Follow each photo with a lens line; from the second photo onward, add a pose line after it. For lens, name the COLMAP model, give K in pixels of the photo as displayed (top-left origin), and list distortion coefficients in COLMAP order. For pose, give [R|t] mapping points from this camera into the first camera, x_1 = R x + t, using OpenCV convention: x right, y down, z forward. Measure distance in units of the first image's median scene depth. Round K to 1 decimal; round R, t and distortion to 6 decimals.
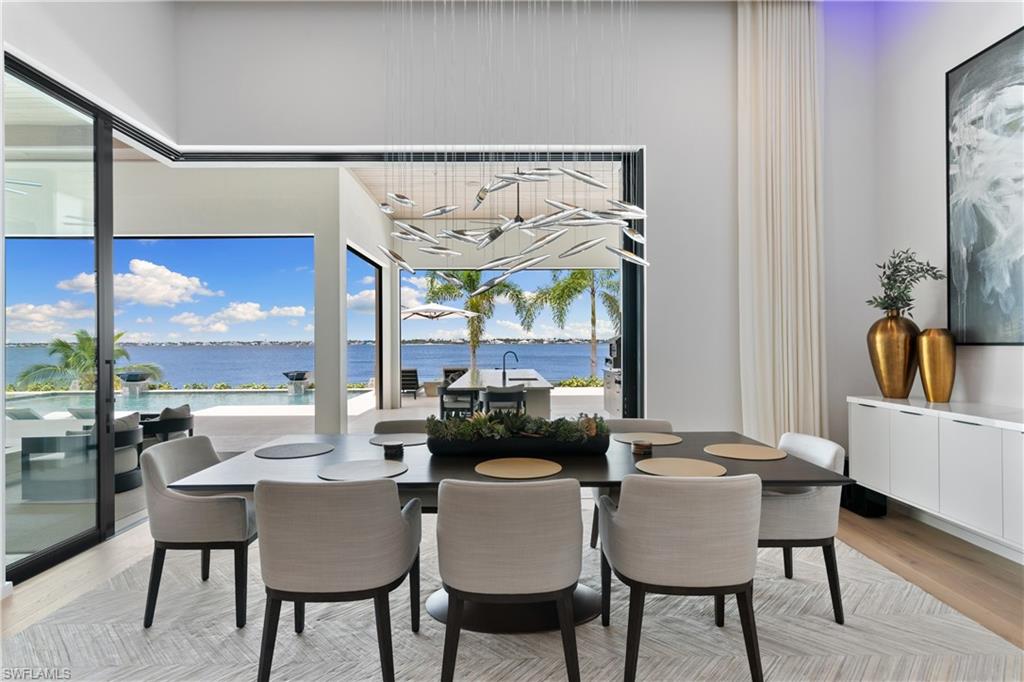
lens RADIAL K [[556.0, 0, 511.2], [0, 556.0, 337.3], [0, 0, 1]] dist [0.003303, 0.000900]
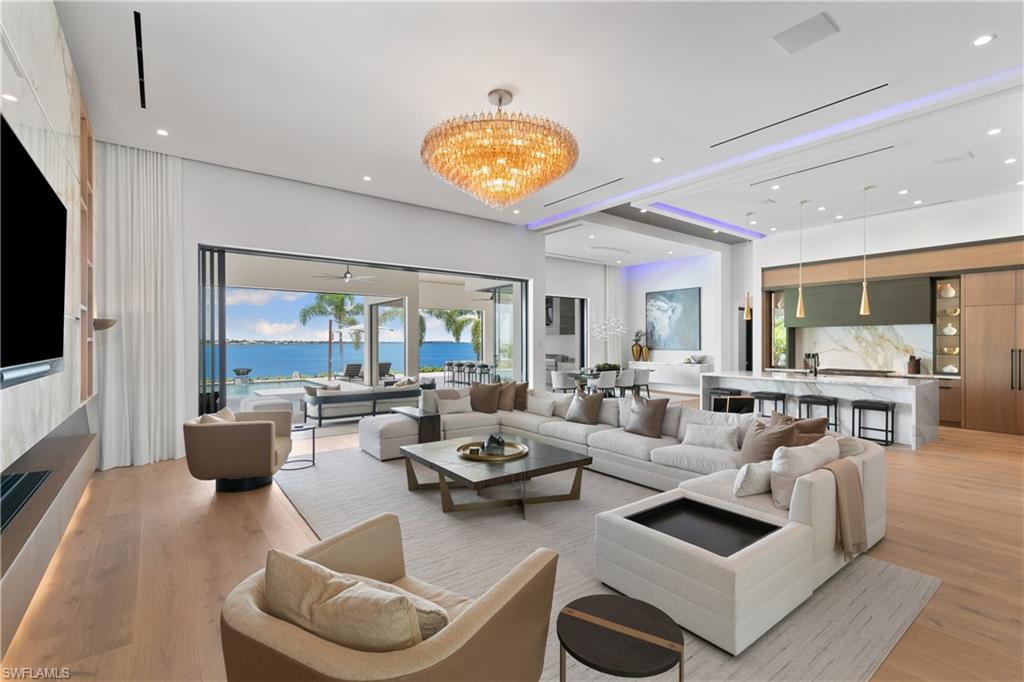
lens RADIAL K [[461.9, 0, 515.5], [0, 461.9, 339.4], [0, 0, 1]] dist [0.014370, -0.001511]
pose [[0.796710, 0.004354, 0.604346, -2.472915], [-0.005246, 0.999986, -0.000288, -0.065095], [-0.604339, -0.002941, 0.796722, -1.468546]]
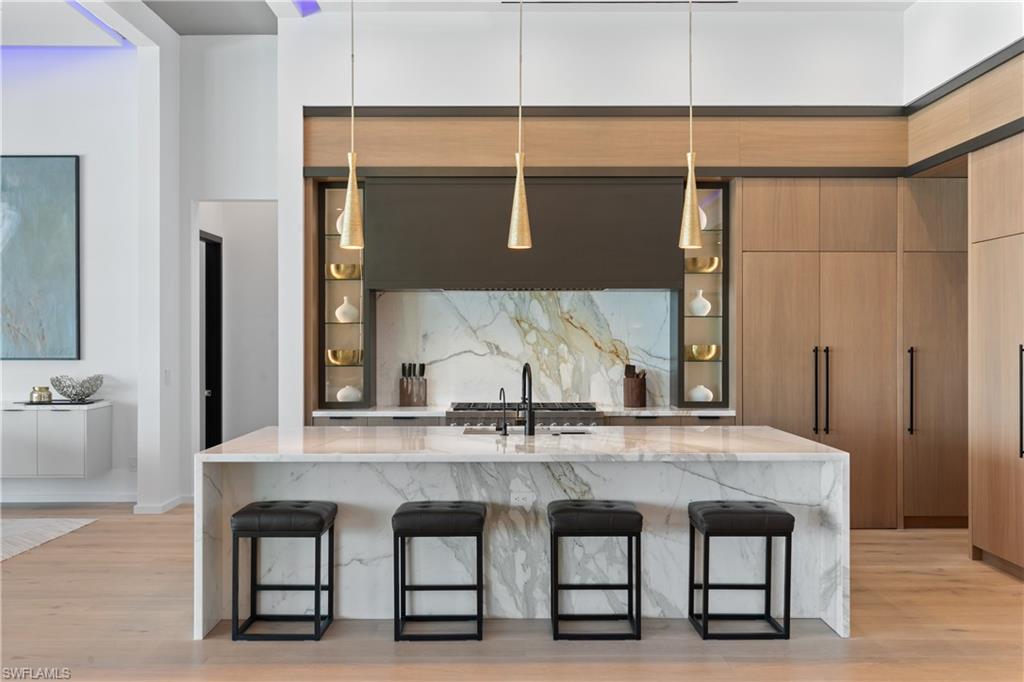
lens RADIAL K [[987.6, 0, 512.5], [0, 987.6, 333.9], [0, 0, 1]] dist [0.006477, 0.000000]
pose [[0.017868, 0.003360, 0.999835, -1.530456], [-0.006204, 0.999975, -0.003249, -0.050329], [-0.999821, -0.006145, 0.017888, -0.571887]]
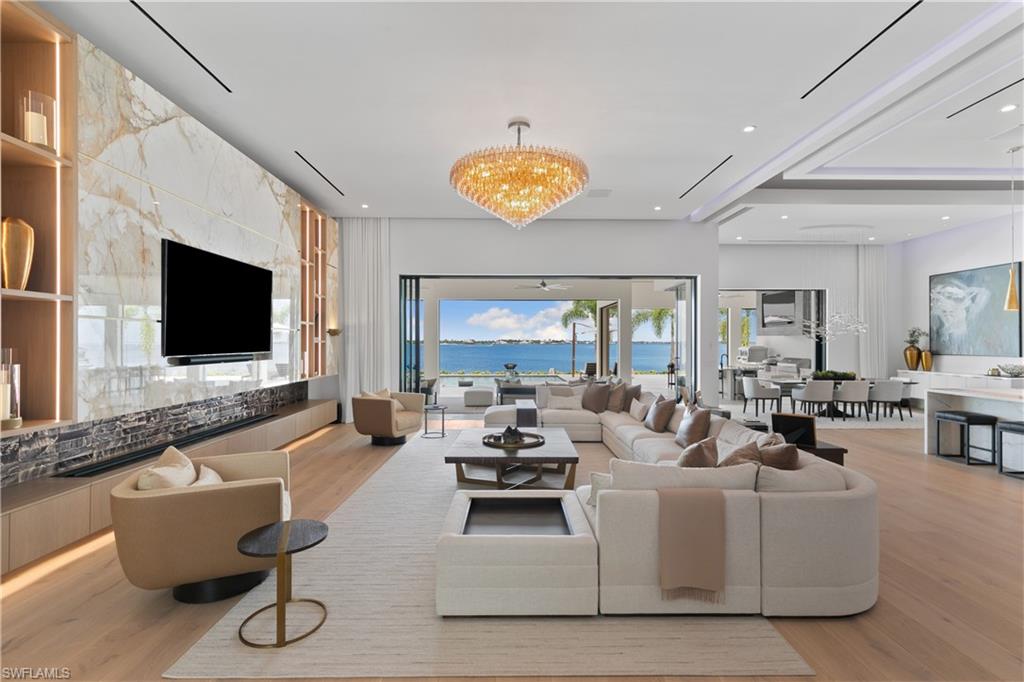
lens RADIAL K [[461.9, 0, 511.3], [0, 461.9, 339.1], [0, 0, 1]] dist [0.014370, -0.001511]
pose [[0.999981, 0.003702, 0.004987, -1.794981], [-0.003709, 0.999992, 0.001445, -0.075407], [-0.004981, -0.001464, 0.999987, -1.850977]]
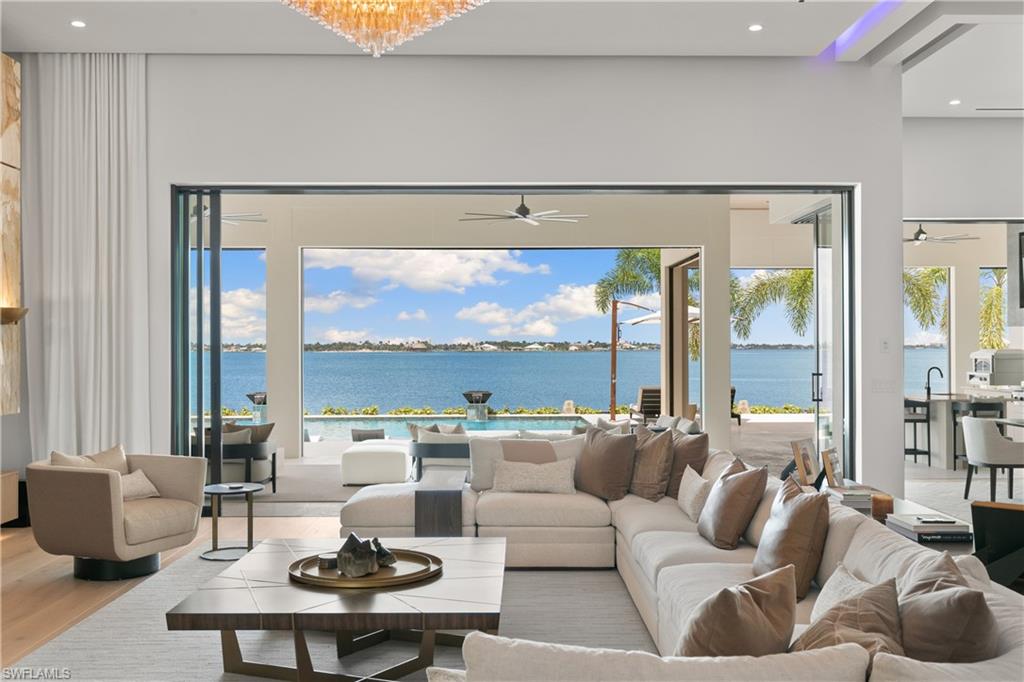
lens RADIAL K [[987.6, 0, 510.6], [0, 987.6, 341.0], [0, 0, 1]] dist [0.006477, 0.000000]
pose [[0.999976, 0.000749, 0.006939, -1.609333], [-0.000765, 0.999997, 0.002243, -0.055329], [-0.006937, -0.002249, 0.999973, -1.685018]]
